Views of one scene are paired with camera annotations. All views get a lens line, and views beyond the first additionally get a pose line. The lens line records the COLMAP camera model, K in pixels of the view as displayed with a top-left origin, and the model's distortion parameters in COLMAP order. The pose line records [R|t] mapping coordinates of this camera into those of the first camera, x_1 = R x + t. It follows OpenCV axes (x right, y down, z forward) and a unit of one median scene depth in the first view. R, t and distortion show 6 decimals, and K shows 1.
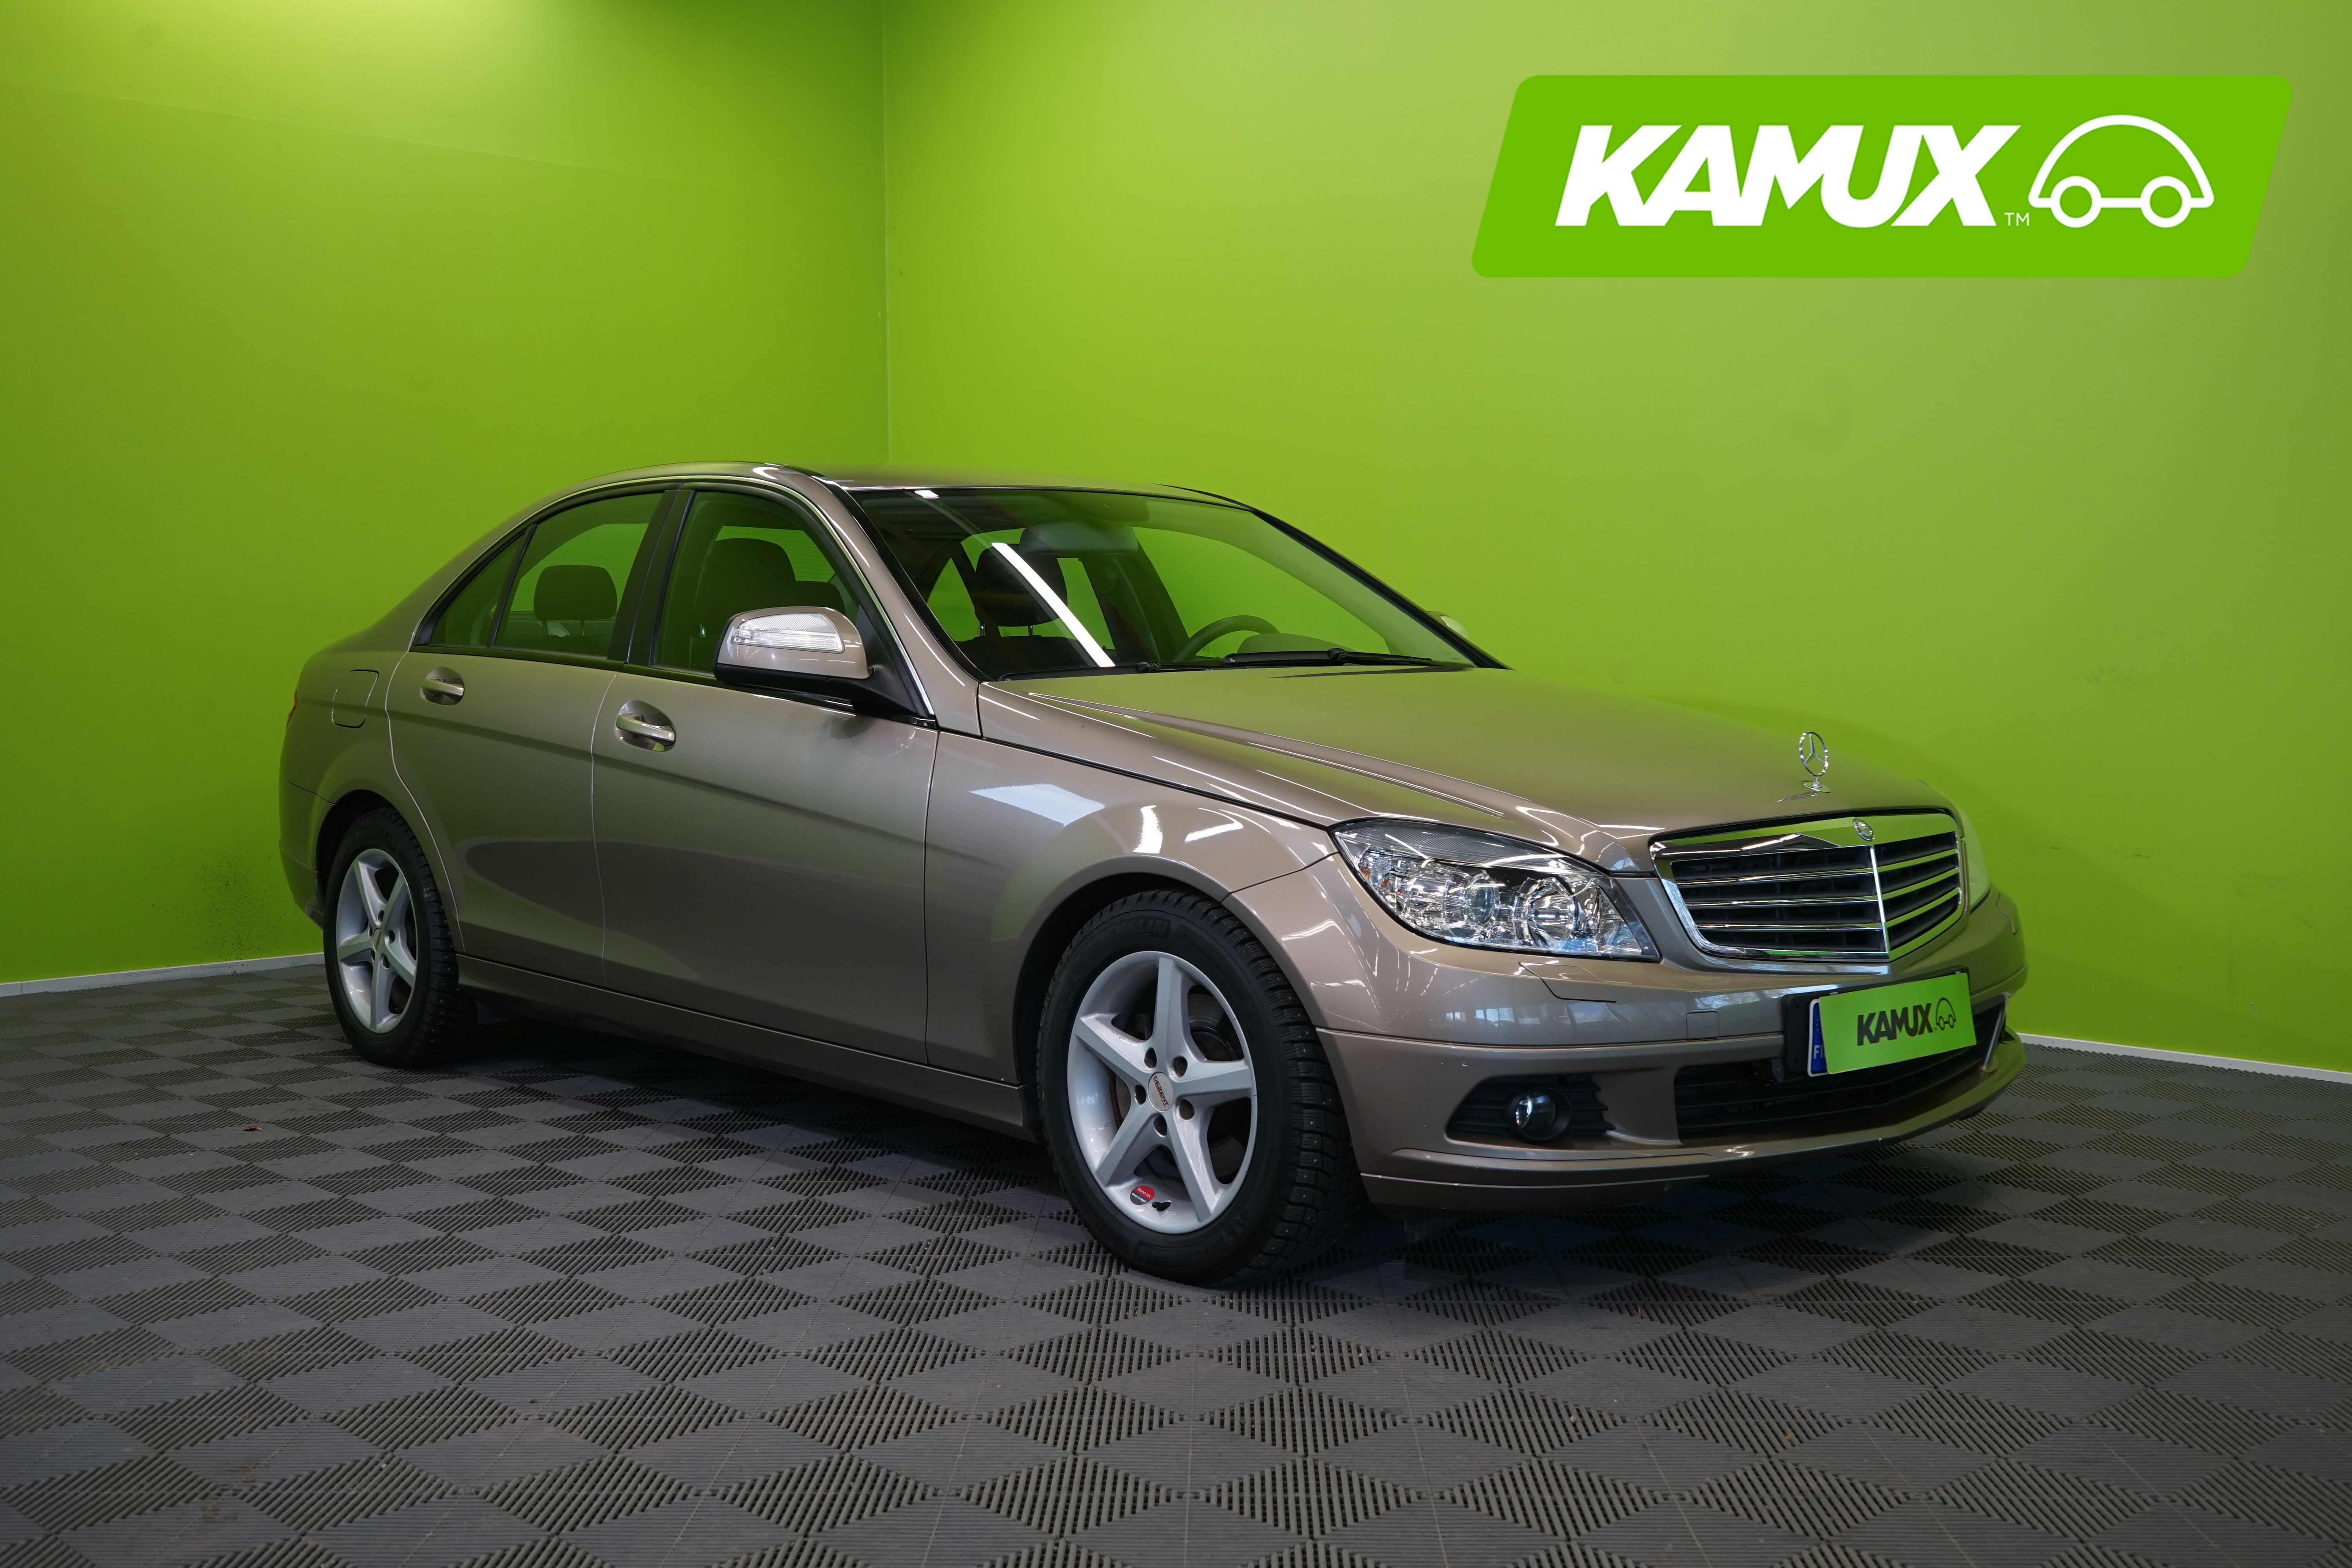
lens RADIAL K [[2518.5, 0, 1172.2], [0, 2518.5, 796.2], [0, 0, 1]] dist [-0.078963, 0.000000]
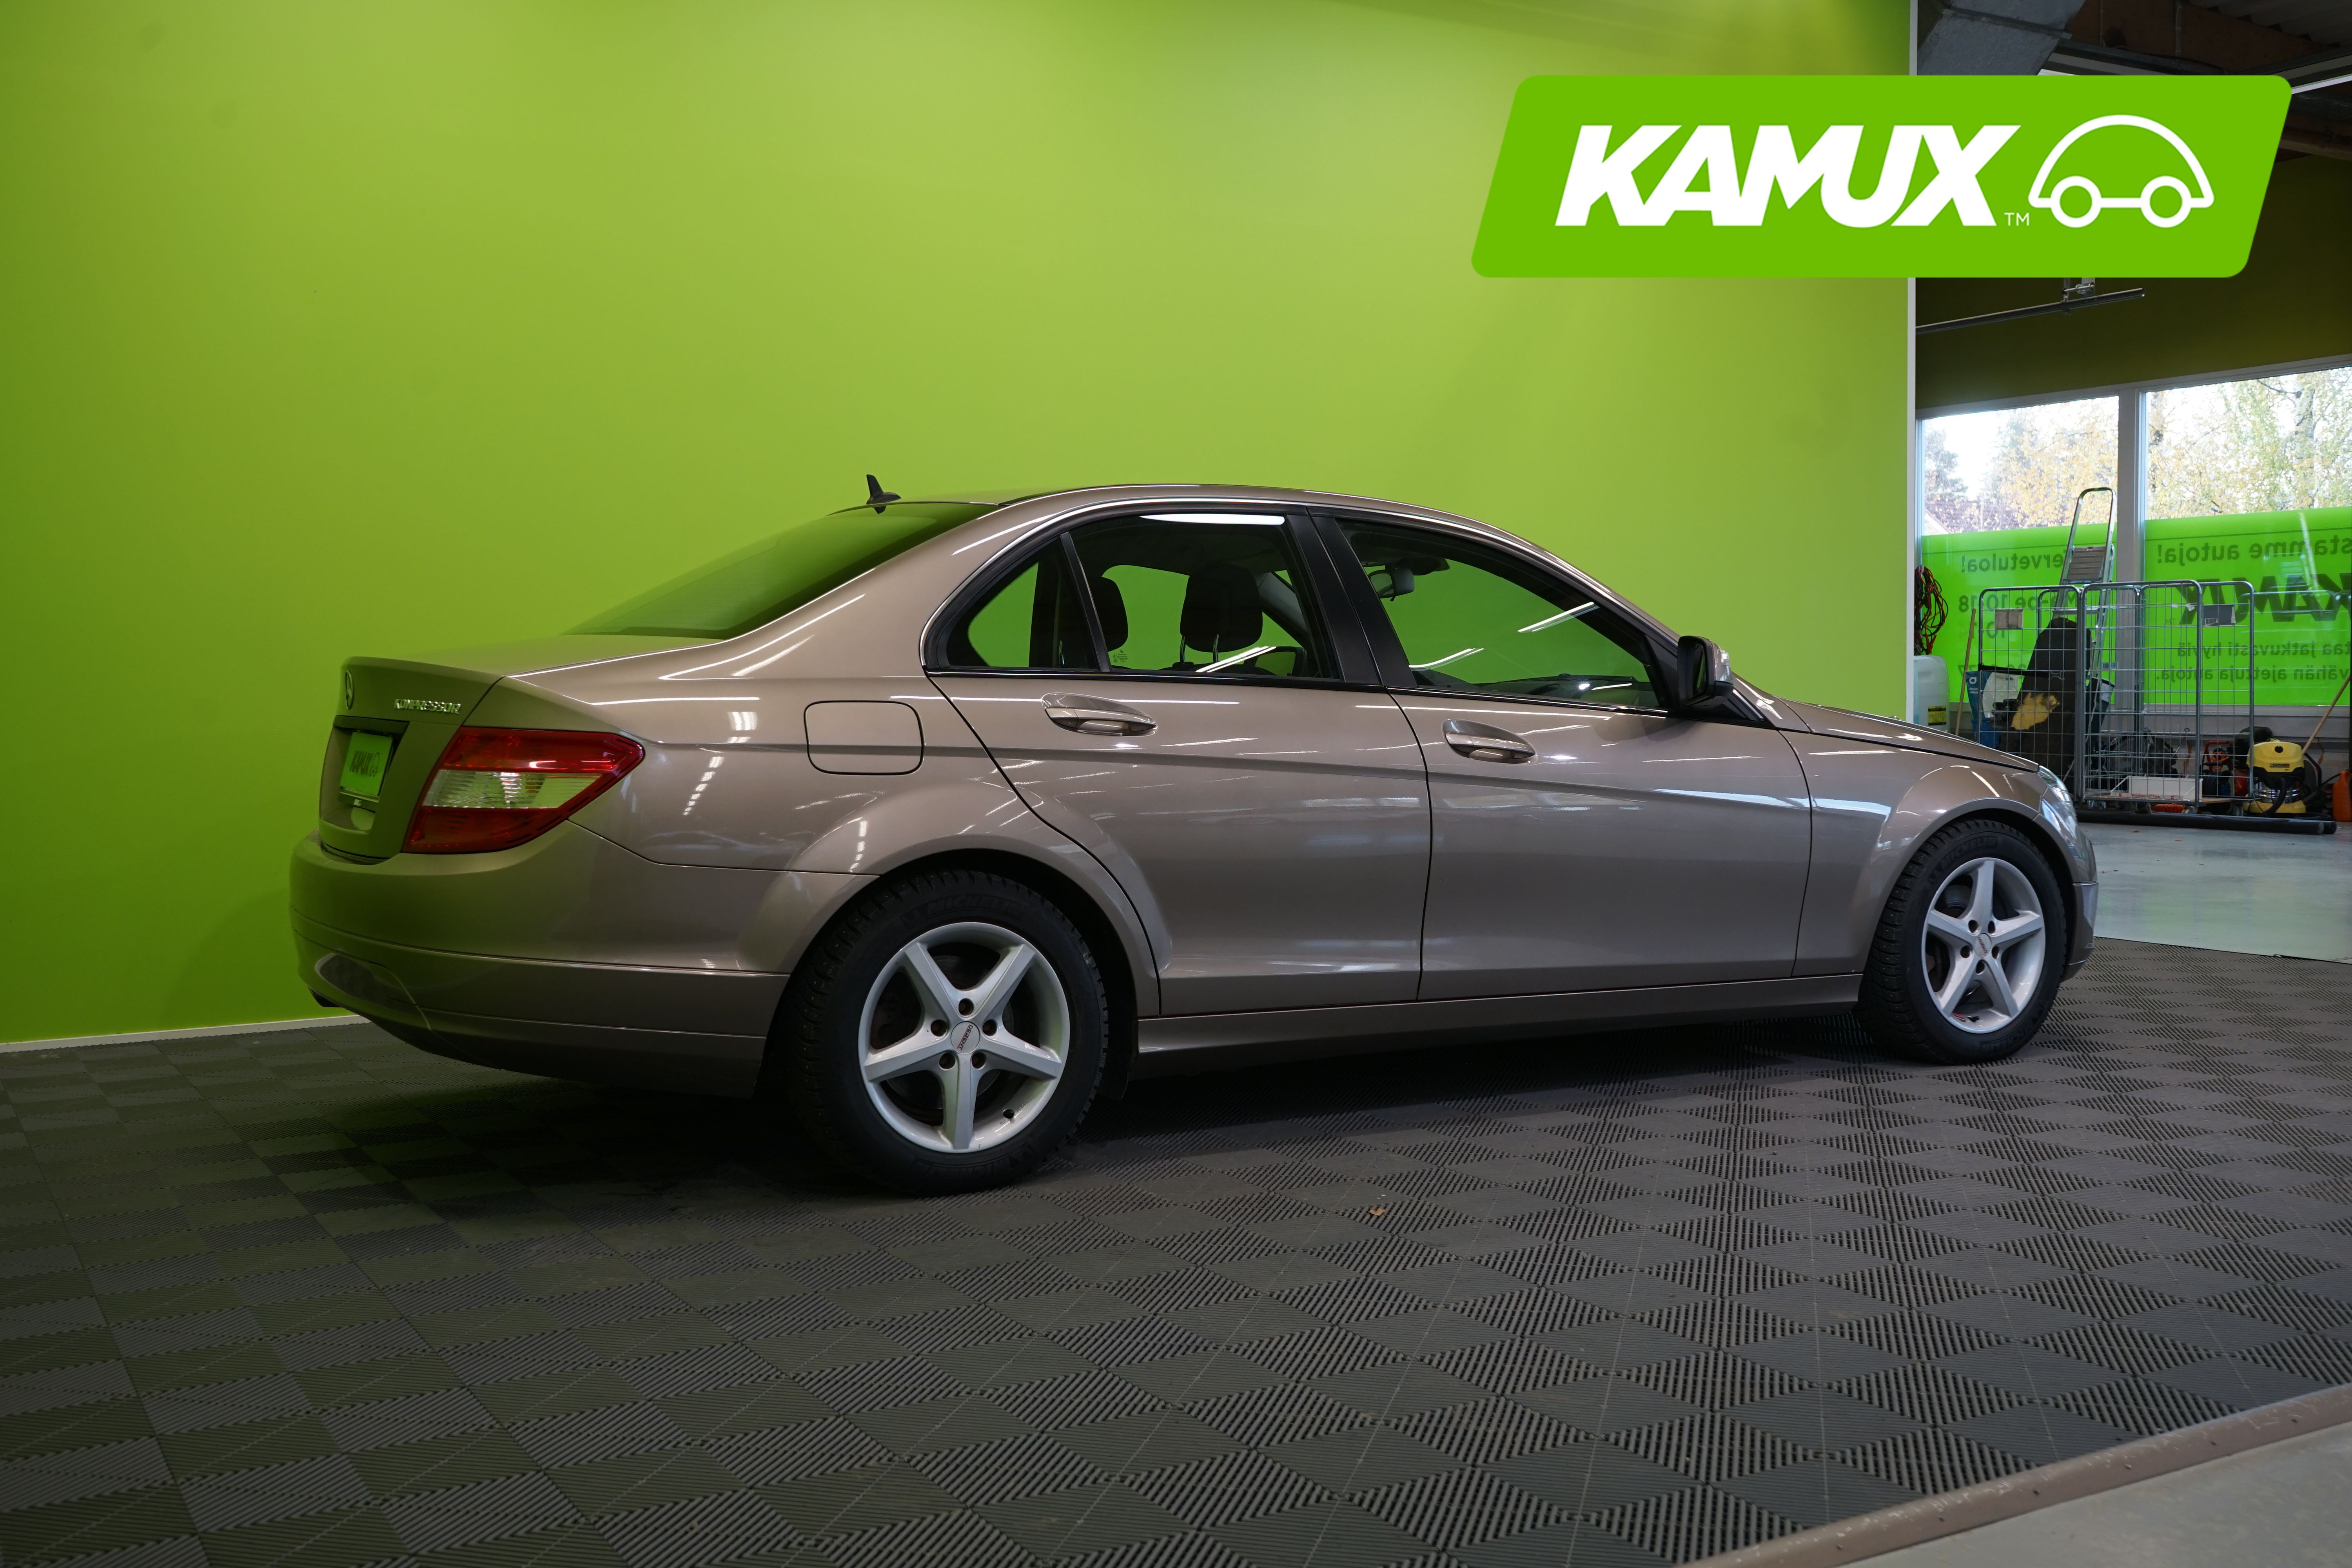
lens RADIAL K [[2267.4, 0, 1183.8], [0, 2267.4, 771.9], [0, 0, 1]] dist [0.098806, 0.000000]
pose [[0.223820, -0.041185, 0.973760, -1.517384], [0.063660, 0.997591, 0.027560, -0.064076], [-0.972549, 0.055821, 0.225903, 1.149119]]
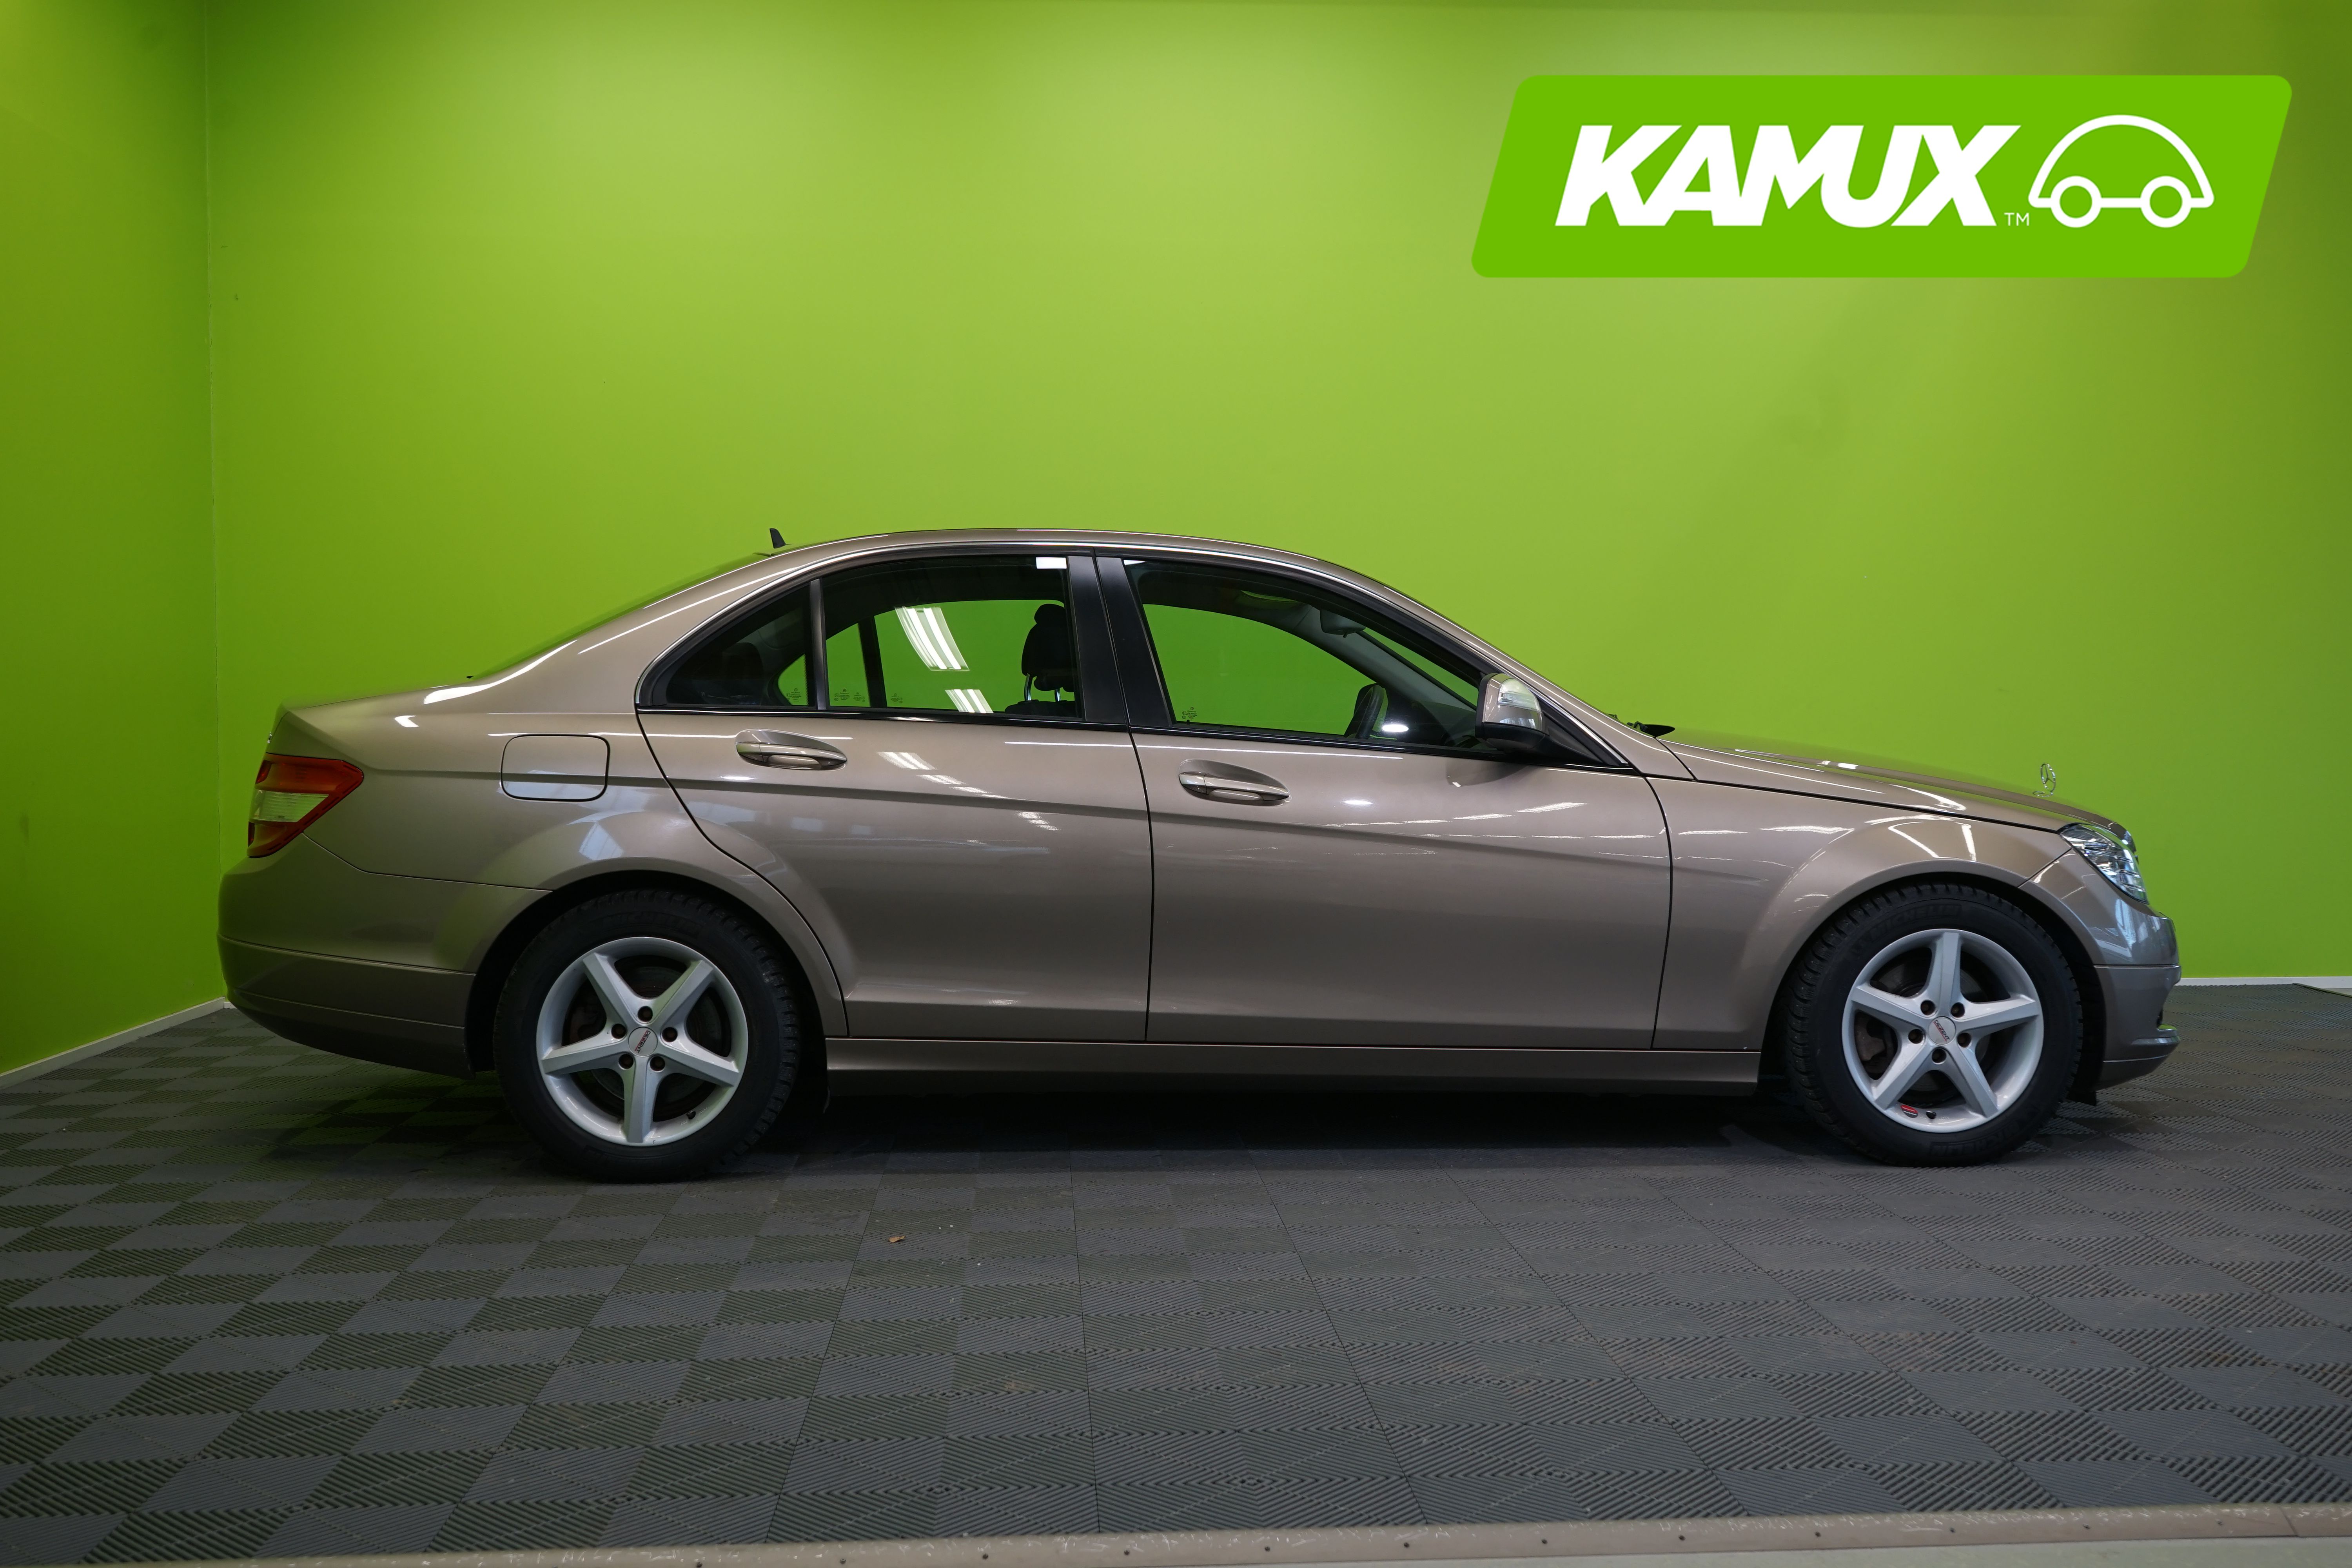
lens RADIAL K [[2267.4, 0, 1174.9], [0, 2267.4, 796.4], [0, 0, 1]] dist [0.098806, 0.000000]
pose [[0.640232, -0.026523, 0.767723, -1.224431], [0.046434, 0.998912, -0.004212, -0.024654], [-0.766777, 0.038345, 0.640767, 0.508902]]
